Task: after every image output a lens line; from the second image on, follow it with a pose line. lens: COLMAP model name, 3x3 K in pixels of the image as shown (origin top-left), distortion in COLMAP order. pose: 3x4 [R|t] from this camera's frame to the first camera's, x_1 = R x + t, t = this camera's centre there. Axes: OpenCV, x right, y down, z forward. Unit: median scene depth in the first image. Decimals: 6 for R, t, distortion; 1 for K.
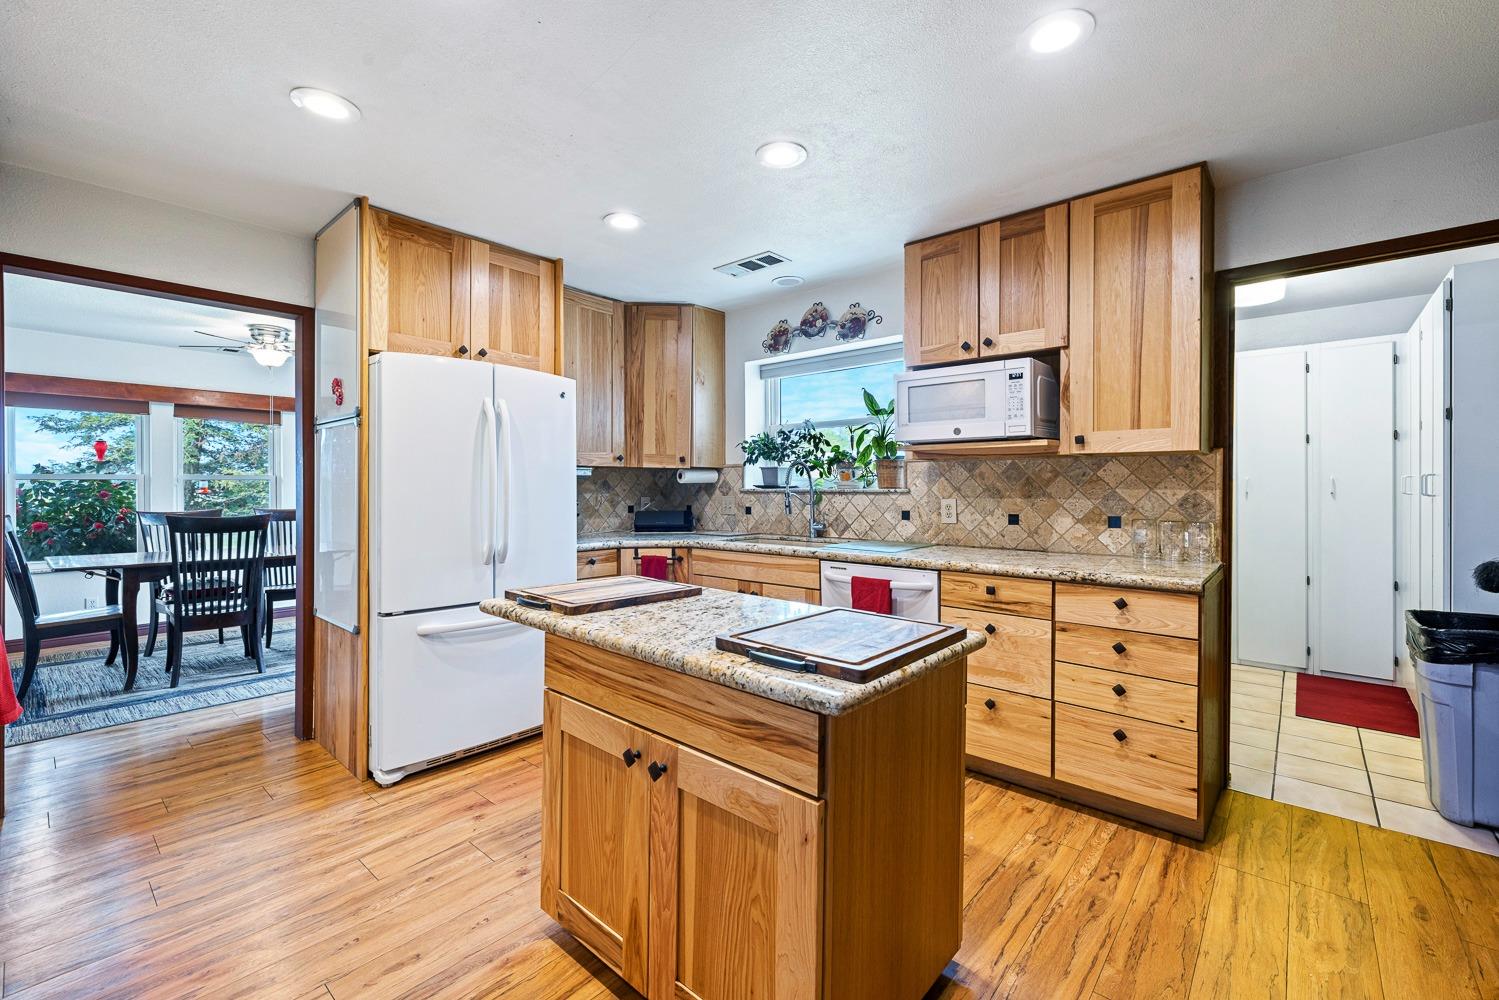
lens RADIAL K [[633.9, 0, 747.9], [0, 633.9, 491.5], [0, 0, 1]] dist [0.000717, -0.000047]
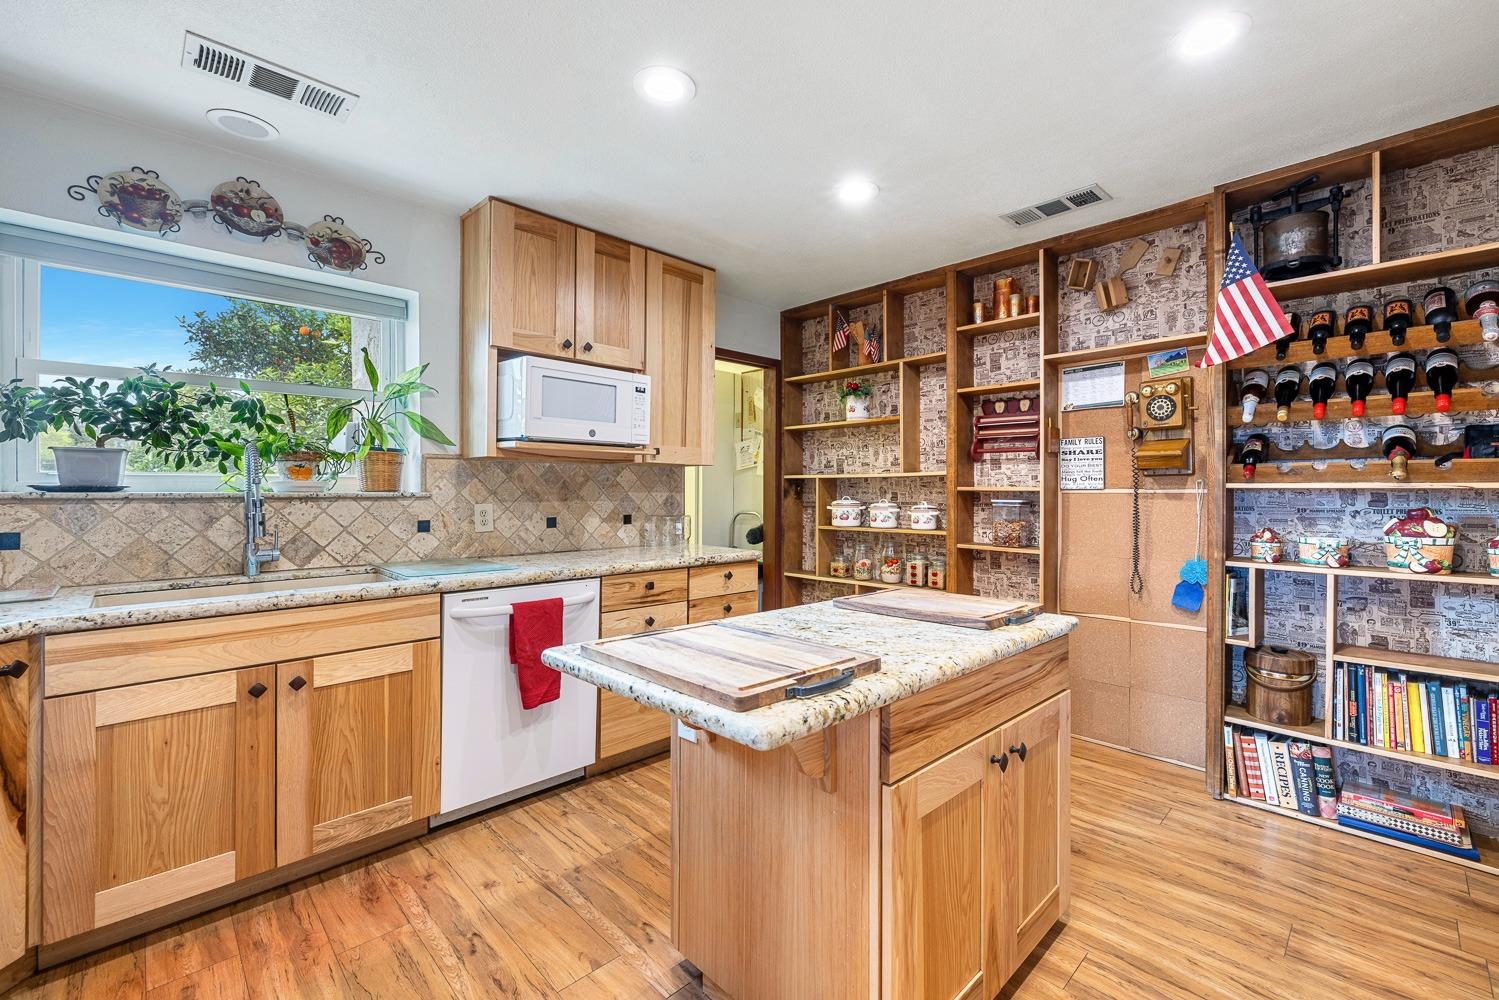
lens RADIAL K [[633.9, 0, 747.2], [0, 633.9, 493.5], [0, 0, 1]] dist [0.000717, -0.000047]
pose [[0.079421, -0.002679, 0.996838, -0.571883], [0.005310, 0.999983, 0.002264, -0.002786], [-0.996827, 0.005113, 0.079434, 0.626974]]
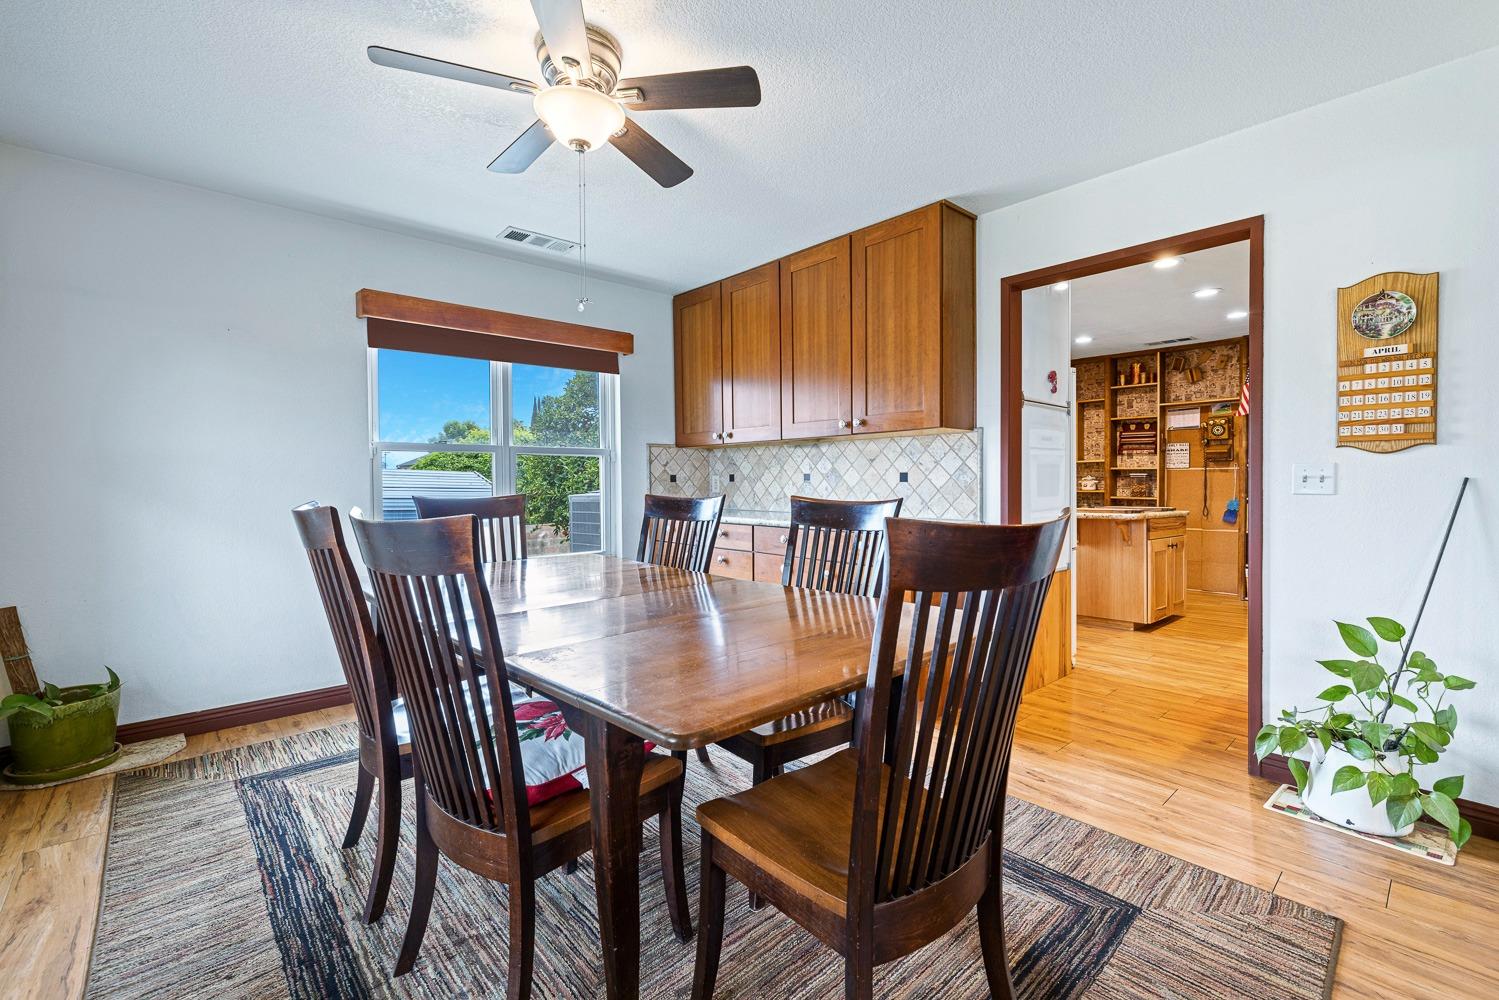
lens RADIAL K [[633.9, 0, 749.5], [0, 633.9, 494.5], [0, 0, 1]] dist [0.000717, -0.000047]
pose [[0.125904, -0.019279, 0.991855, -2.427011], [0.011422, 0.999773, 0.017983, 0.045934], [-0.991977, 0.009065, 0.126096, 1.685056]]
